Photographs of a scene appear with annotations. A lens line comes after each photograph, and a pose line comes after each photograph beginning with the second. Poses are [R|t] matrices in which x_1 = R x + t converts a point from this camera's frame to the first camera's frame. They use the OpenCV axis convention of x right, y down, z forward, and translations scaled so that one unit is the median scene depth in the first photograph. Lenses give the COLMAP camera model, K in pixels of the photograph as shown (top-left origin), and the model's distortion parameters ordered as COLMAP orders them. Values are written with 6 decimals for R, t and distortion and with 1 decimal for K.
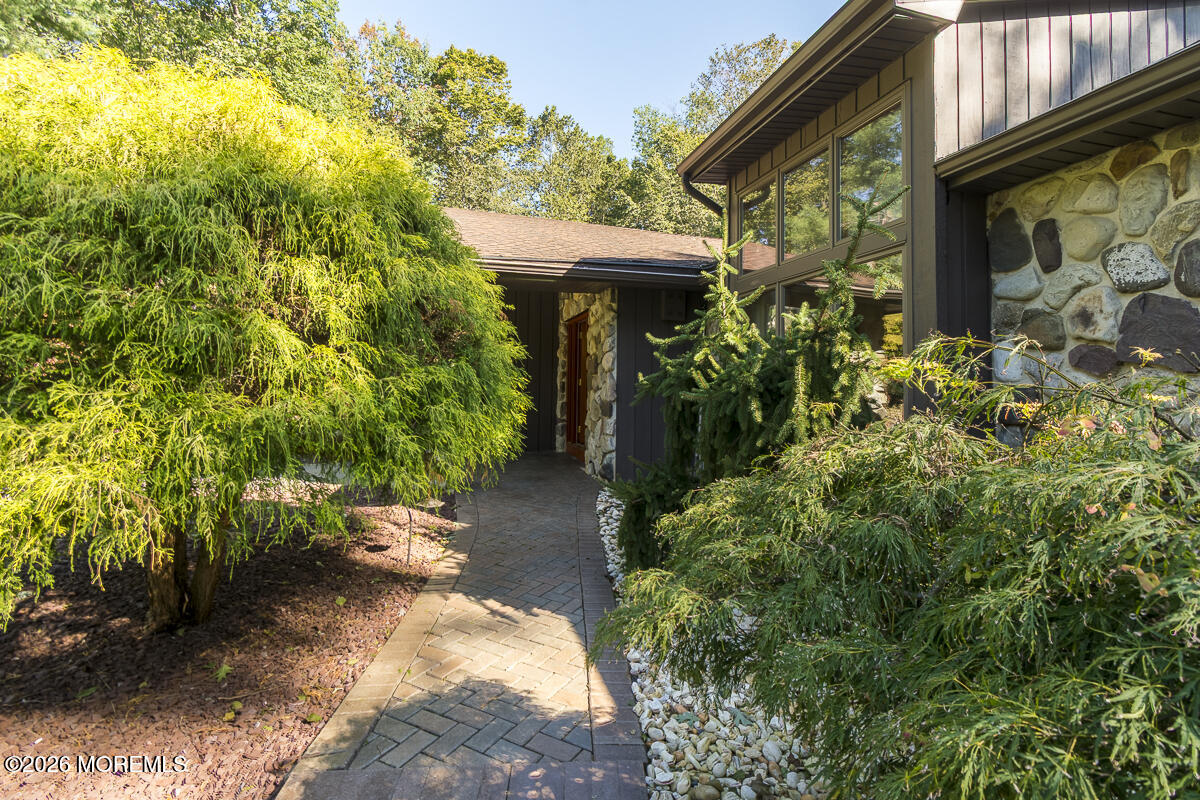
lens RADIAL K [[530.1, 0, 600.0], [0, 530.1, 400.0], [0, 0, 1]] dist [-0.000451, -0.000495]
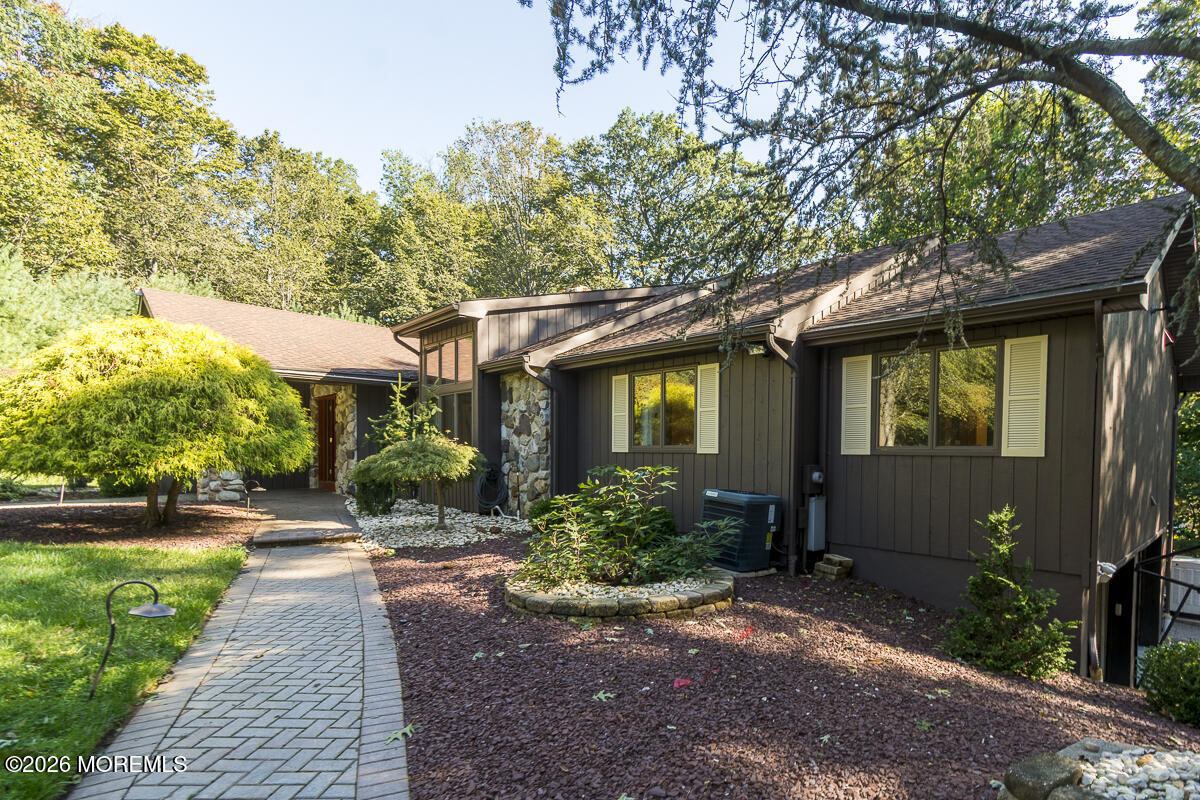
lens RADIAL K [[518.0, 0, 671.5], [0, 518.0, 466.2], [0, 0, 1]] dist [0.002001, 0.000410]
pose [[0.845793, -0.015840, 0.533276, -0.003620], [0.013754, 0.999874, 0.007885, 0.050557], [-0.533334, 0.000665, 0.845904, -0.895696]]
